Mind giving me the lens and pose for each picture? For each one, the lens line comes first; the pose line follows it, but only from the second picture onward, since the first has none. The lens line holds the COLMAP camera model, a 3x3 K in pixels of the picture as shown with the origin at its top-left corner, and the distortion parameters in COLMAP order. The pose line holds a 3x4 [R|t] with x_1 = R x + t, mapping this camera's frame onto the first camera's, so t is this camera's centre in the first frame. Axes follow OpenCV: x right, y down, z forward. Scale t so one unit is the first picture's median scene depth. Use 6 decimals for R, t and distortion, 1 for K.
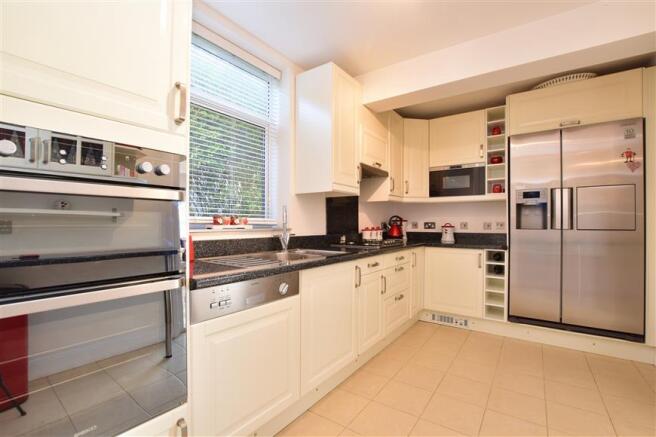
lens RADIAL K [[290.0, 0, 329.0], [0, 290.0, 220.2], [0, 0, 1]] dist [-0.029216, -0.000151]
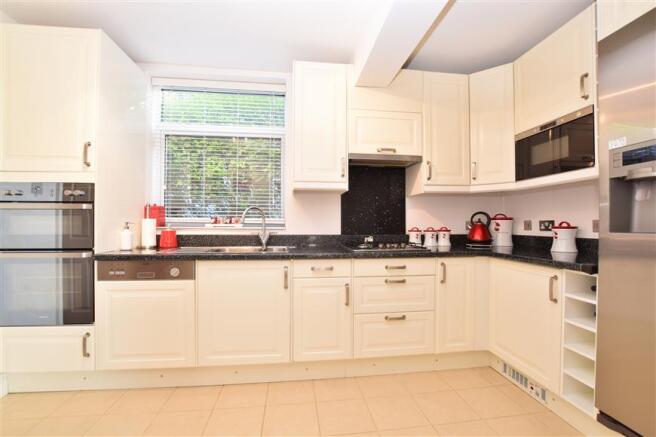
lens RADIAL K [[290.0, 0, 329.7], [0, 290.0, 220.7], [0, 0, 1]] dist [-0.029216, -0.000151]
pose [[0.682705, -0.011258, -0.730607, 0.599969], [0.008603, 0.999936, -0.007370, 0.010344], [0.730643, -0.001254, 0.682758, 0.301462]]
